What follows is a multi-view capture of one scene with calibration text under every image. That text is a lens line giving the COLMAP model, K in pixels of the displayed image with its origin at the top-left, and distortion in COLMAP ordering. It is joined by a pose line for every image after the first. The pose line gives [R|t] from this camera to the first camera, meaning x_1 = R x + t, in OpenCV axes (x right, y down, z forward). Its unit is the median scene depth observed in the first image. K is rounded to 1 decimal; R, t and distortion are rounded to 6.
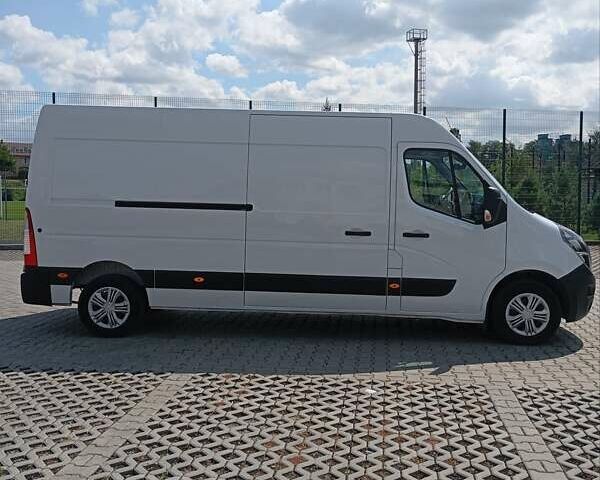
lens RADIAL K [[657.0, 0, 300.0], [0, 657.0, 240.0], [0, 0, 1]] dist [0.028608, 0.015850]
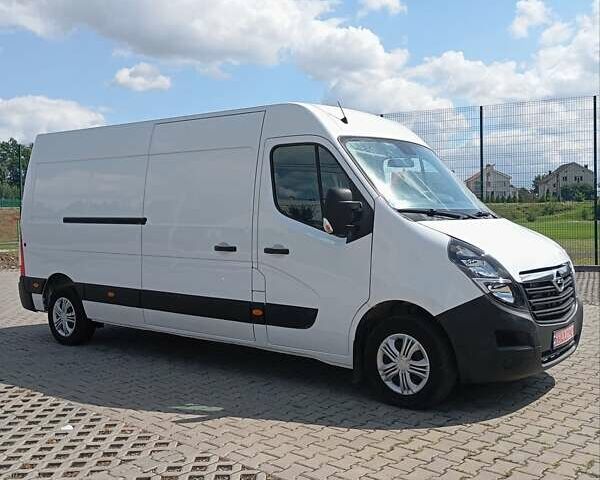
lens RADIAL K [[673.2, 0, 300.0], [0, 673.2, 240.0], [0, 0, 1]] dist [0.024230, -0.006729]
pose [[0.803727, -0.003033, -0.594990, 0.686705], [-0.020044, 0.999281, -0.032168, 0.005181], [0.594660, 0.037780, 0.803089, 0.345289]]
